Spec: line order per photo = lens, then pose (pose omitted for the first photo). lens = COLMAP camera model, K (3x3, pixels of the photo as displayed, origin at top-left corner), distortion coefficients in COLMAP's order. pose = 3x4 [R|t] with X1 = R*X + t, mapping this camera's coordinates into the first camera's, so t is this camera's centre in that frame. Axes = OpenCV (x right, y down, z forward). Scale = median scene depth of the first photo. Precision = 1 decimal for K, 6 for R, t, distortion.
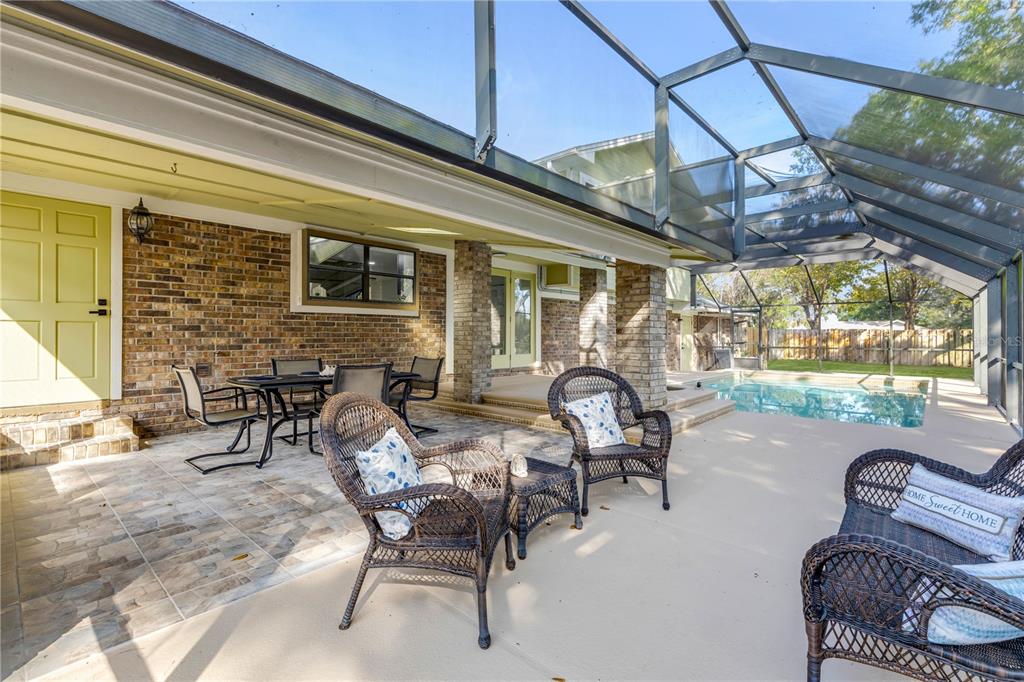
lens RADIAL K [[465.8, 0, 511.3], [0, 465.8, 332.9], [0, 0, 1]] dist [0.003539, 0.000710]
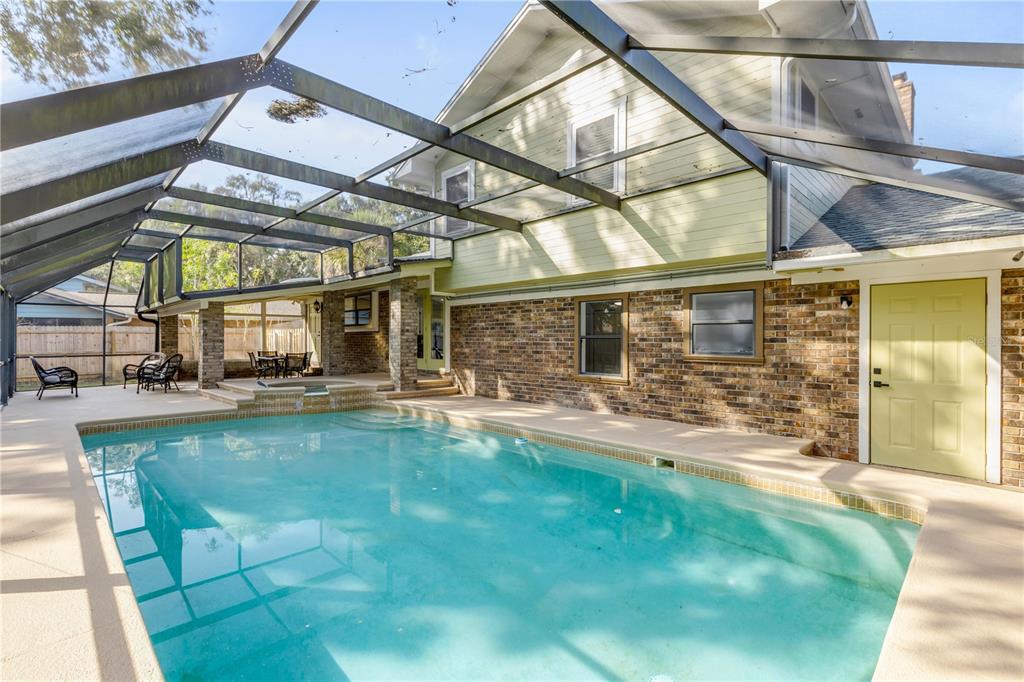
lens RADIAL K [[463.0, 0, 509.6], [0, 463.0, 339.4], [0, 0, 1]] dist [0.006520, -0.000523]
pose [[-0.052008, -0.001944, -0.998645, 1.777564], [0.006981, 0.999973, -0.002310, 0.001666], [0.998622, -0.007092, -0.051993, 1.923562]]
